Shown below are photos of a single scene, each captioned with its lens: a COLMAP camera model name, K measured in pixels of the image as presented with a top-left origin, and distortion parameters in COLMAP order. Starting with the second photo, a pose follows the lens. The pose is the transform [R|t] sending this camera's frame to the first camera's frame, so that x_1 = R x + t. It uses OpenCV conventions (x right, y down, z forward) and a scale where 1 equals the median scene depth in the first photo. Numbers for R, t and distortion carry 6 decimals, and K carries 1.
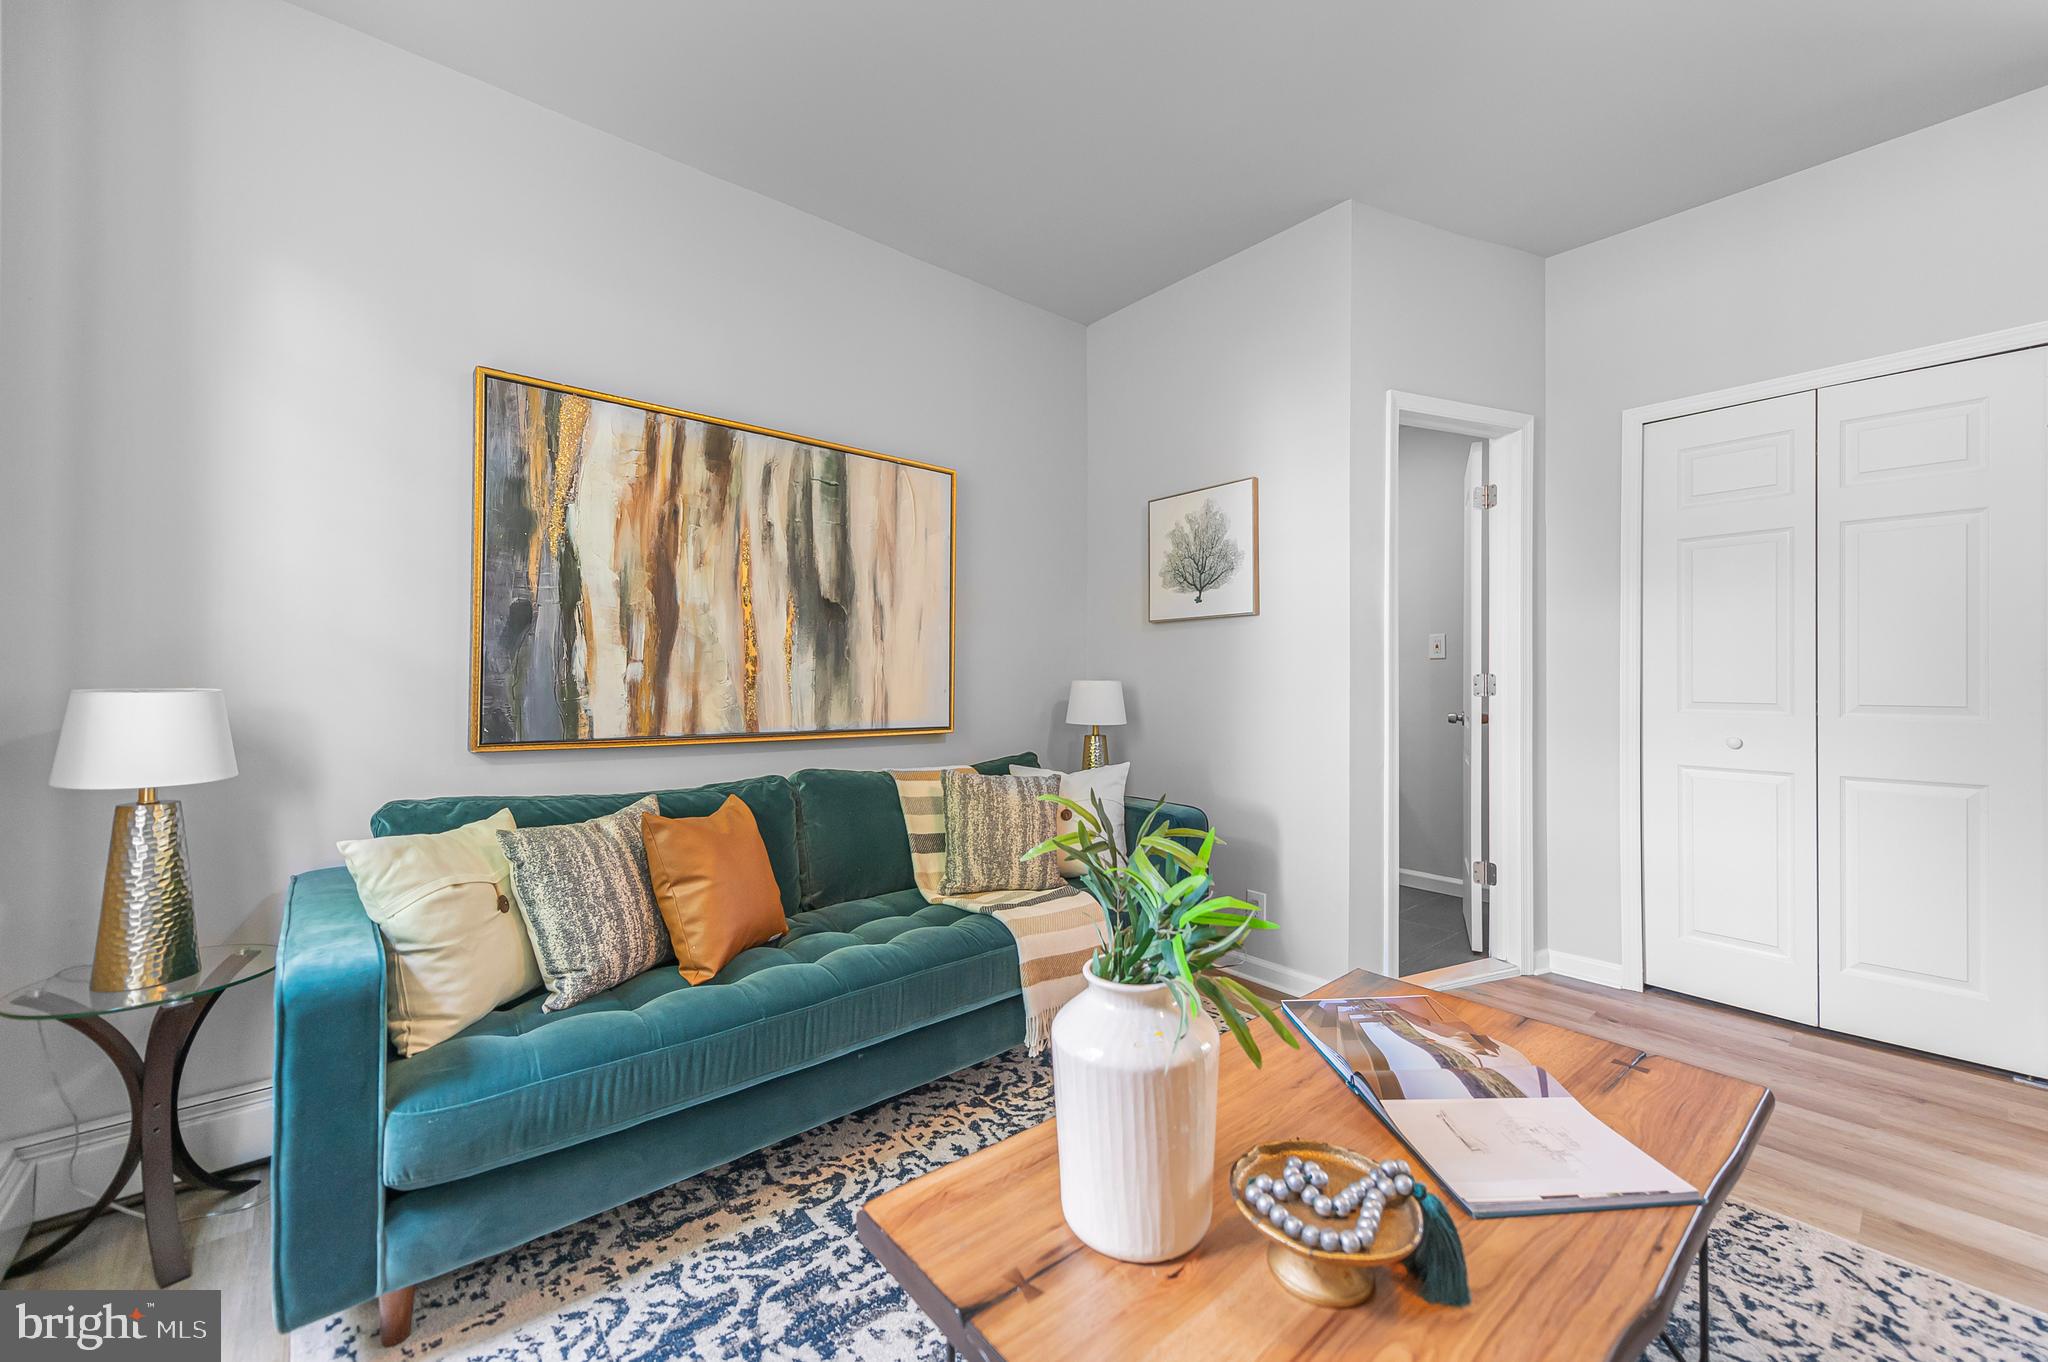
lens RADIAL K [[793.4, 0, 1016.7], [0, 793.4, 666.7], [0, 0, 1]] dist [0.011497, -0.004873]
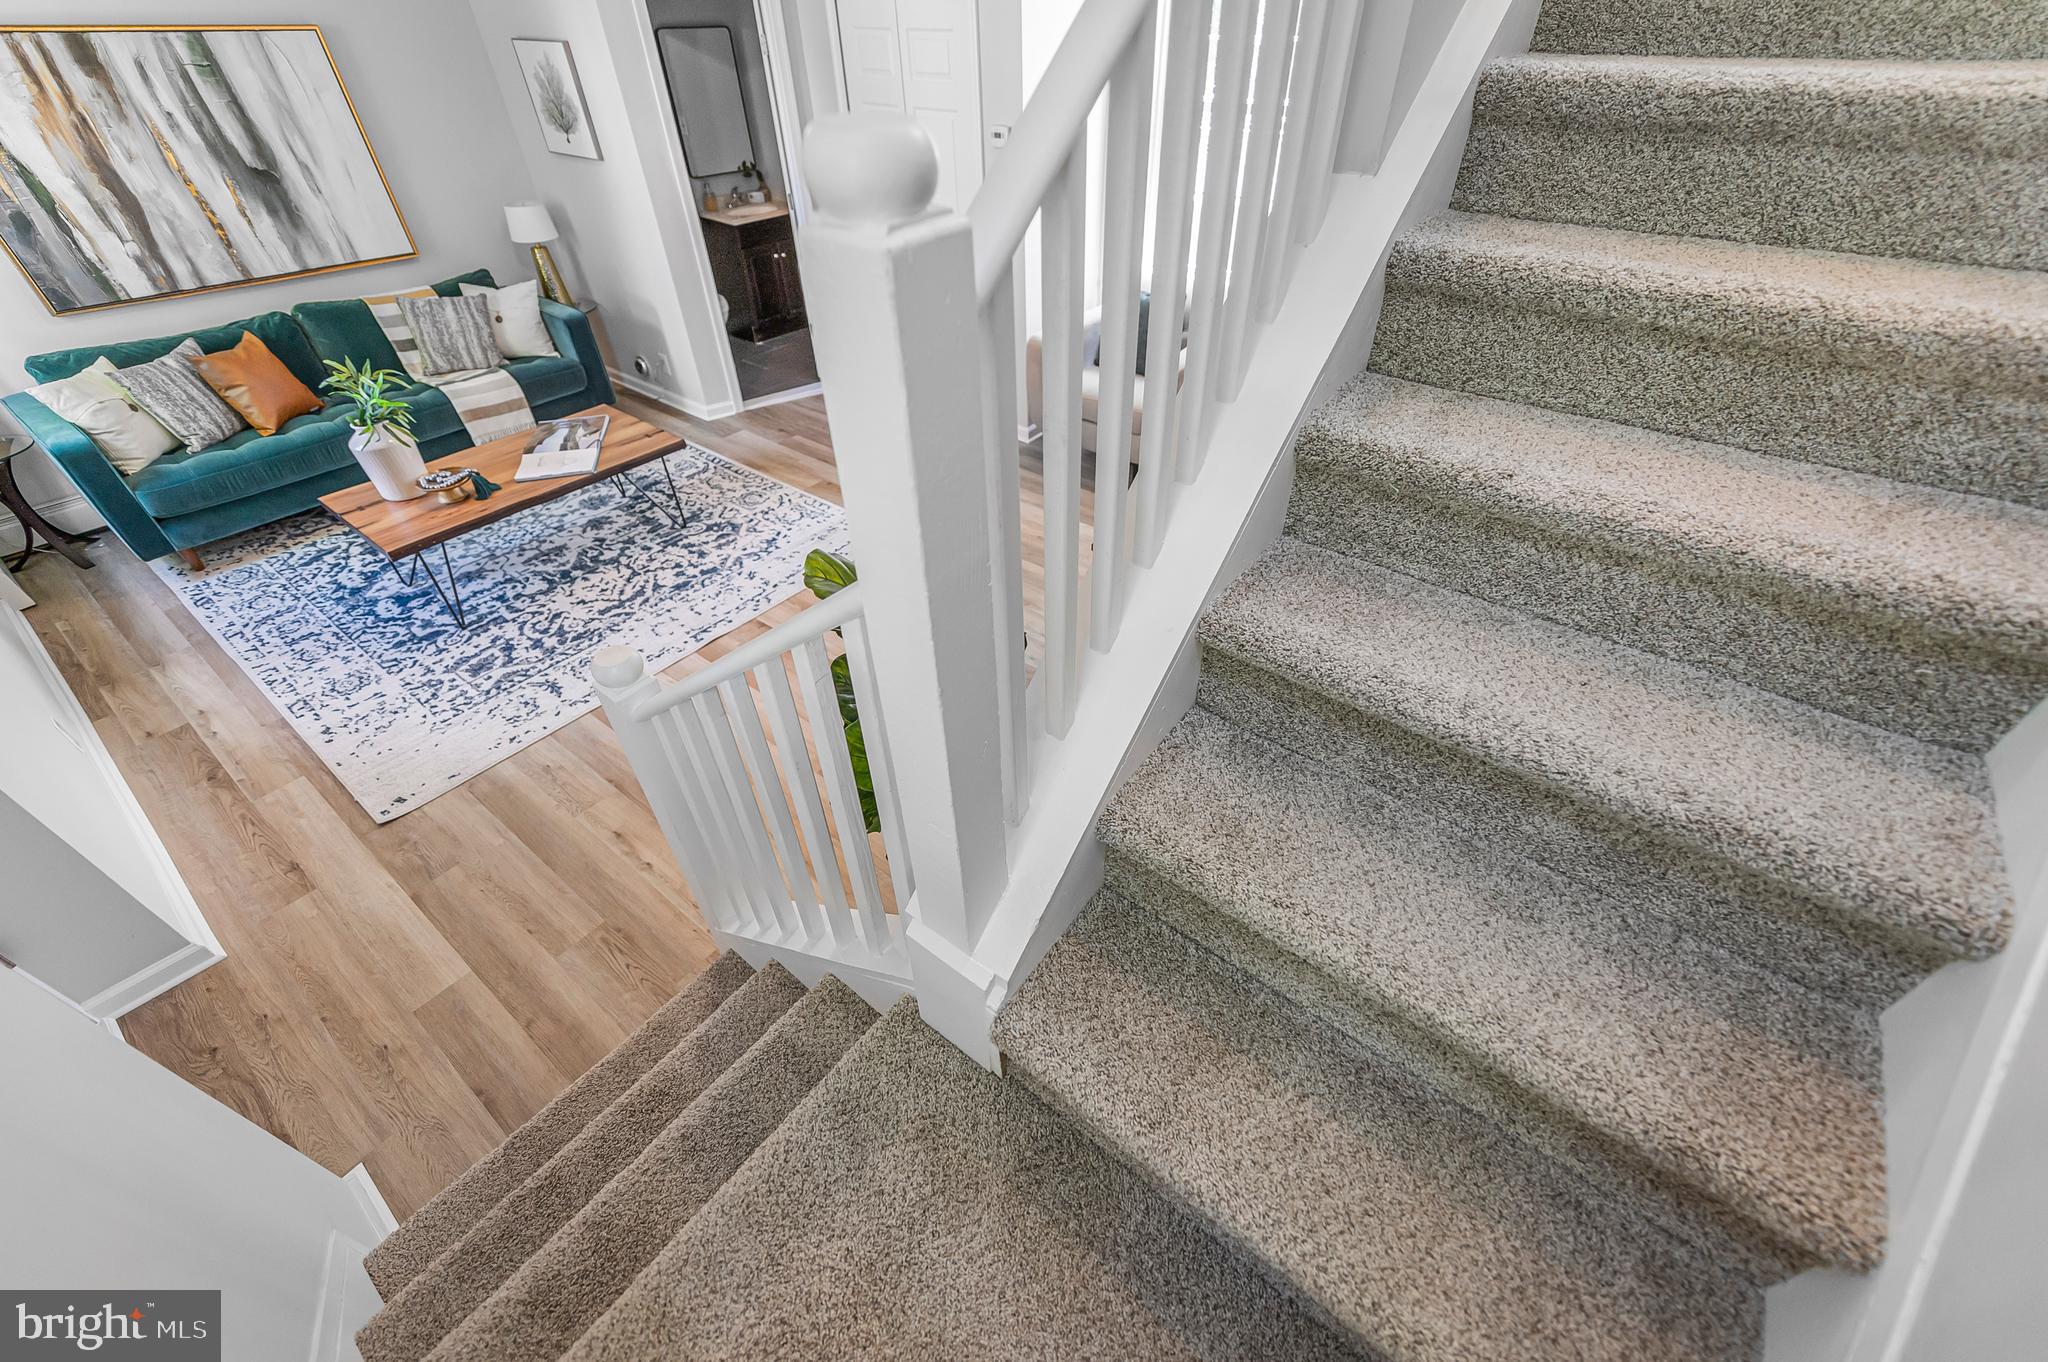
lens RADIAL K [[793.4, 0, 1028.2], [0, 793.4, 684.3], [0, 0, 1]] dist [0.011497, -0.004873]
pose [[0.976840, -0.138198, 0.163353, 0.907941], [-0.005525, 0.746895, 0.664919, -0.426286], [-0.213898, -0.650422, 0.728834, -1.130879]]
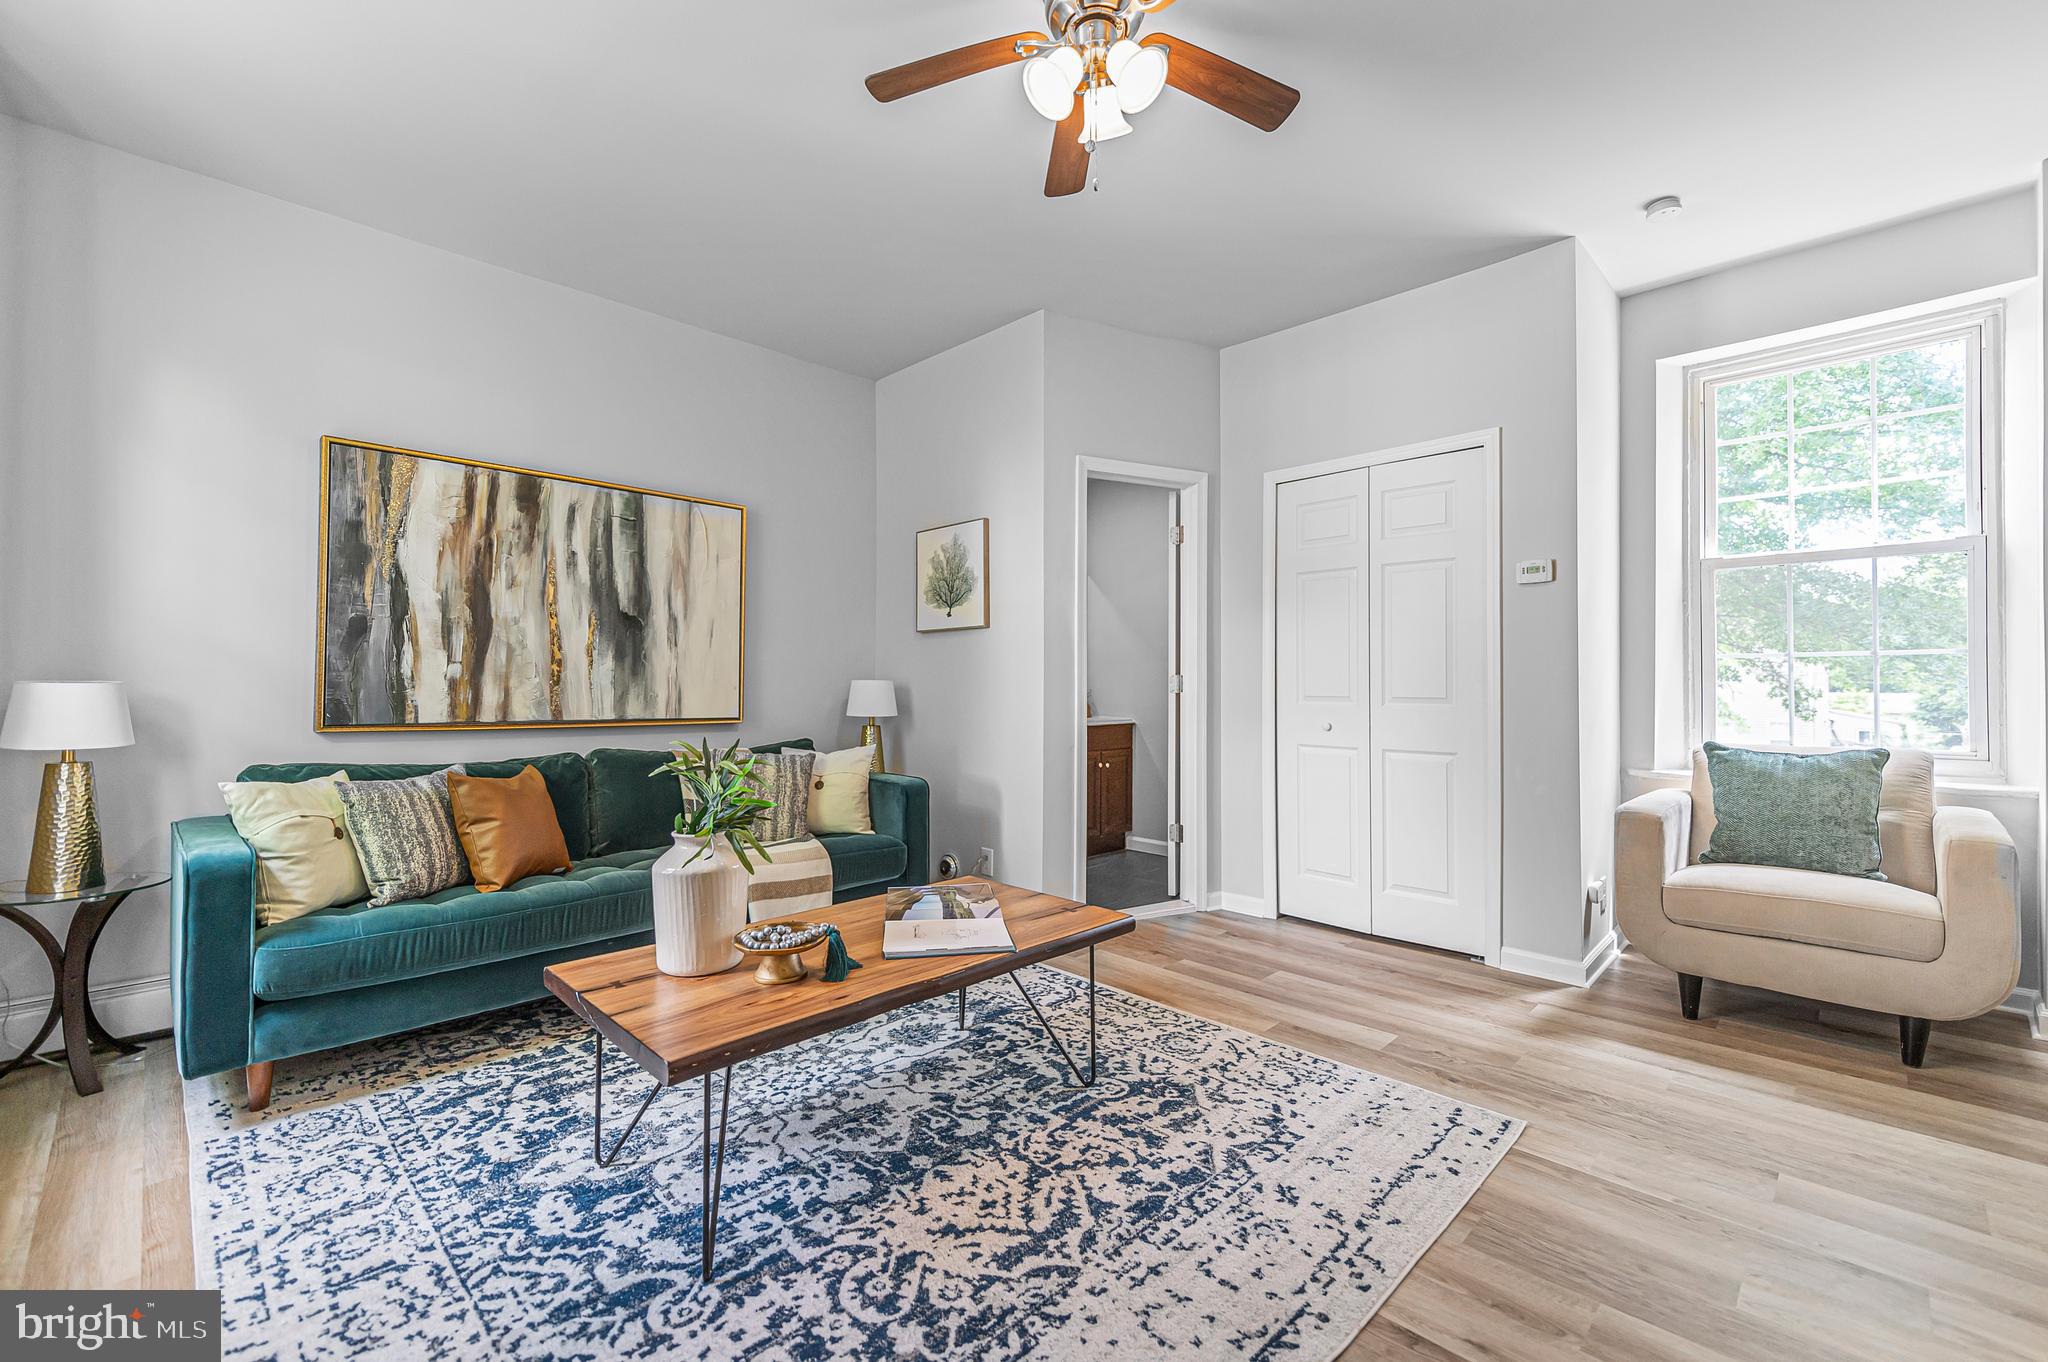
lens RADIAL K [[855.6, 0, 1025.2], [0, 855.6, 667.5], [0, 0, 1]] dist [0.006523, -0.002260]
pose [[0.996299, 0.002912, 0.085911, 0.321923], [-0.002483, 0.999984, -0.005106, 0.005707], [-0.085925, 0.004874, 0.996290, -0.458786]]
